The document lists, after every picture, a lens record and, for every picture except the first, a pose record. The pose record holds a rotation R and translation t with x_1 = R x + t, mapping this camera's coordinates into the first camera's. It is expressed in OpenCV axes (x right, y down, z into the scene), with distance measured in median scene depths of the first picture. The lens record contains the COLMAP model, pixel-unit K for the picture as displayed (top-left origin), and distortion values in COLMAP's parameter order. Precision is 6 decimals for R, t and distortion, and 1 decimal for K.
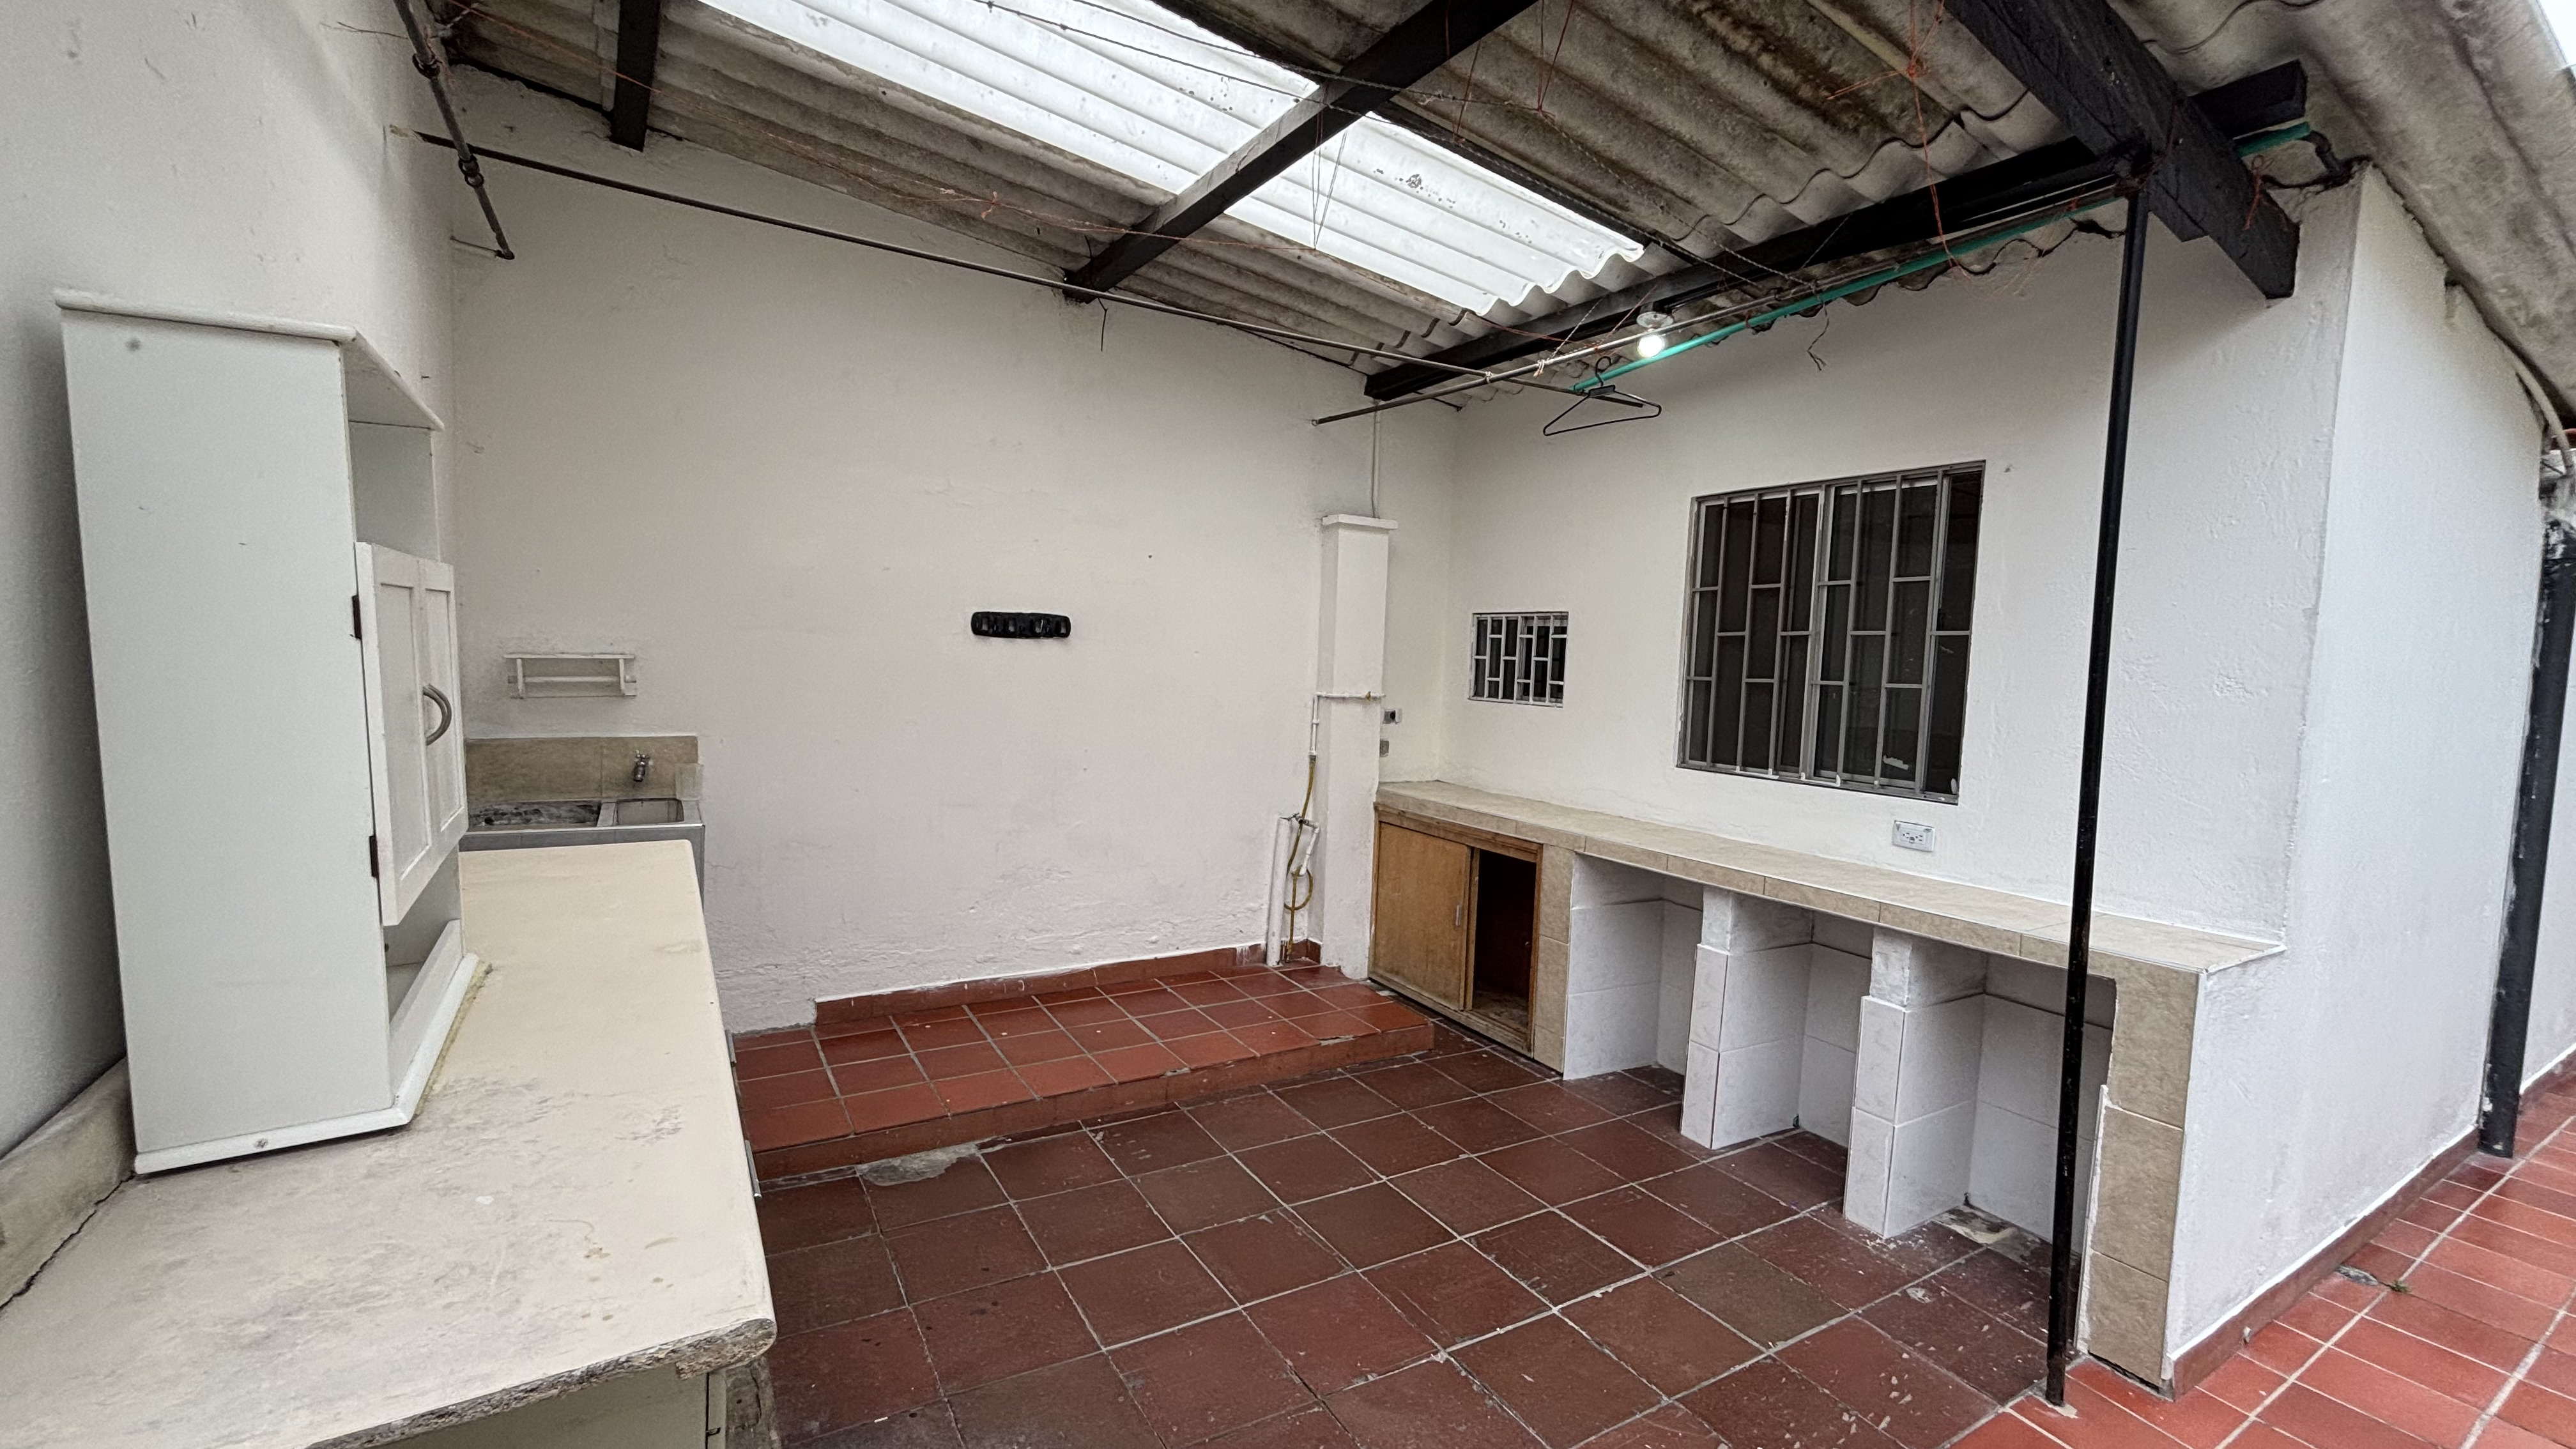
lens RADIAL K [[1046.4, 0, 1285.6], [0, 1046.4, 720.5], [0, 0, 1]] dist [-0.000471, -0.000165]
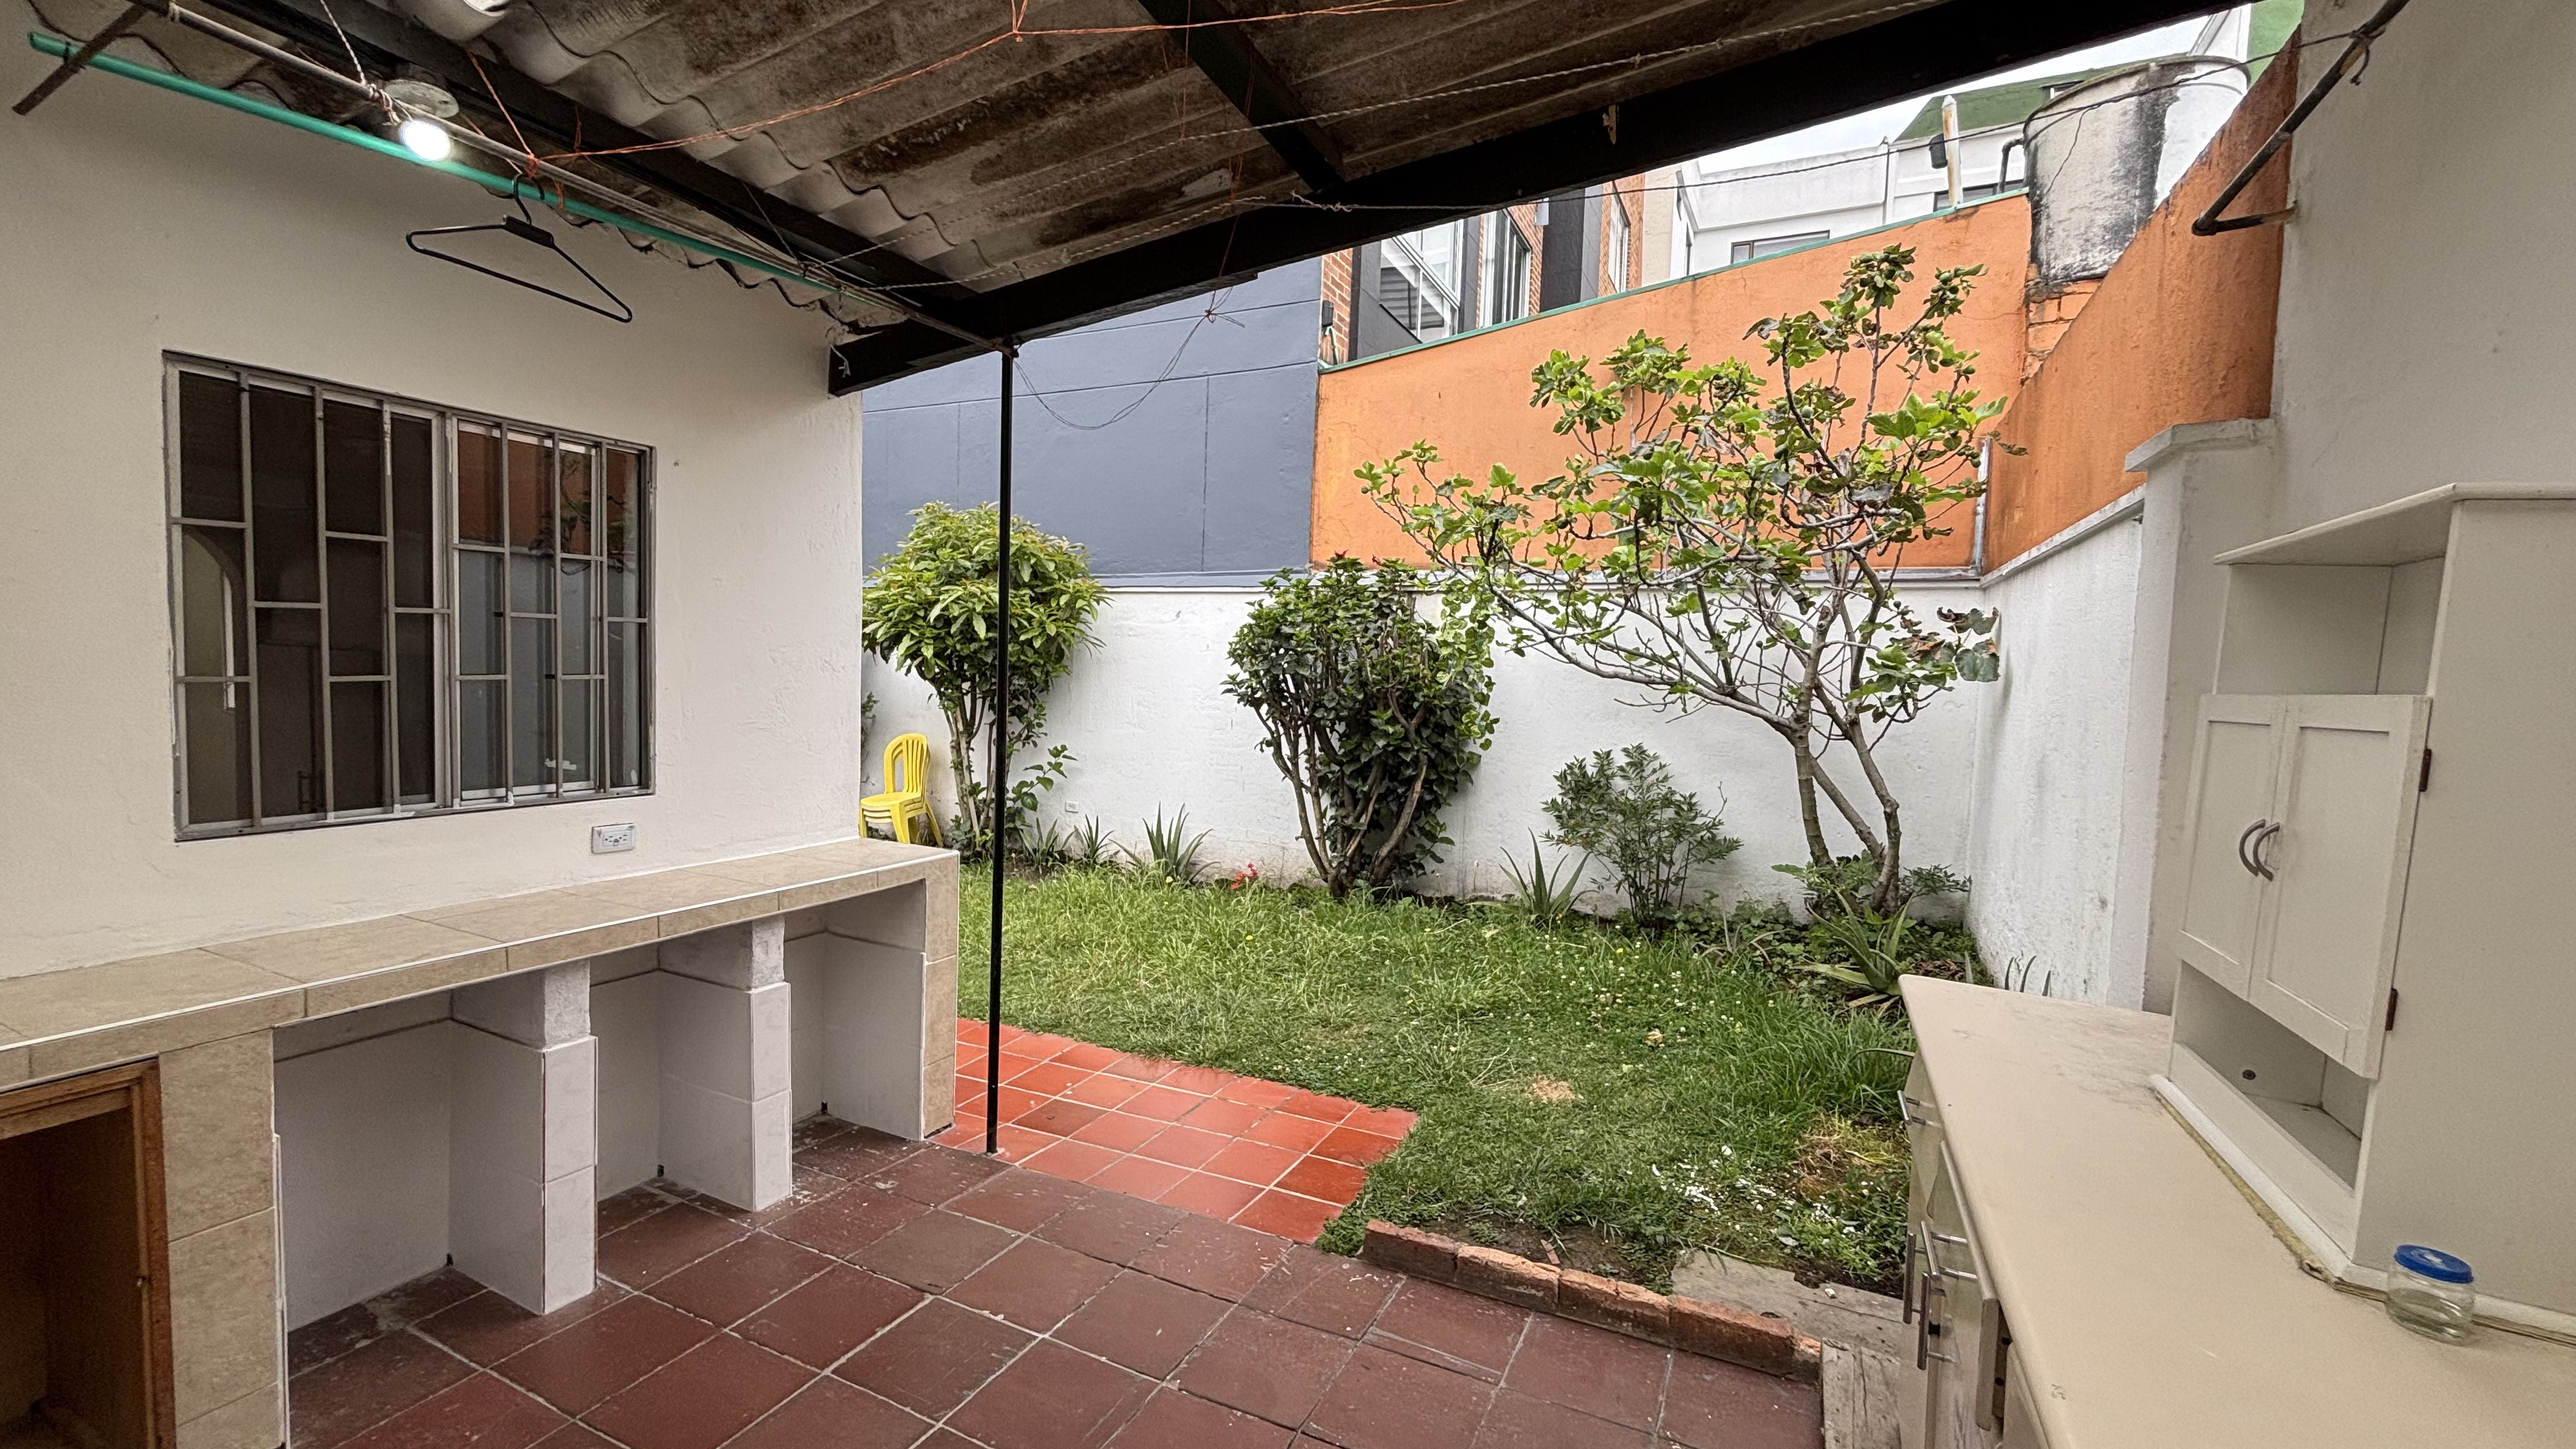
lens RADIAL K [[1046.4, 0, 1285.6], [0, 1046.4, 720.5], [0, 0, 1]] dist [-0.000471, -0.000165]
pose [[-0.536204, -0.102431, 0.837851, -0.930932], [0.001001, 0.992532, 0.121982, -0.203715], [-0.844088, 0.066246, -0.532096, 1.888923]]
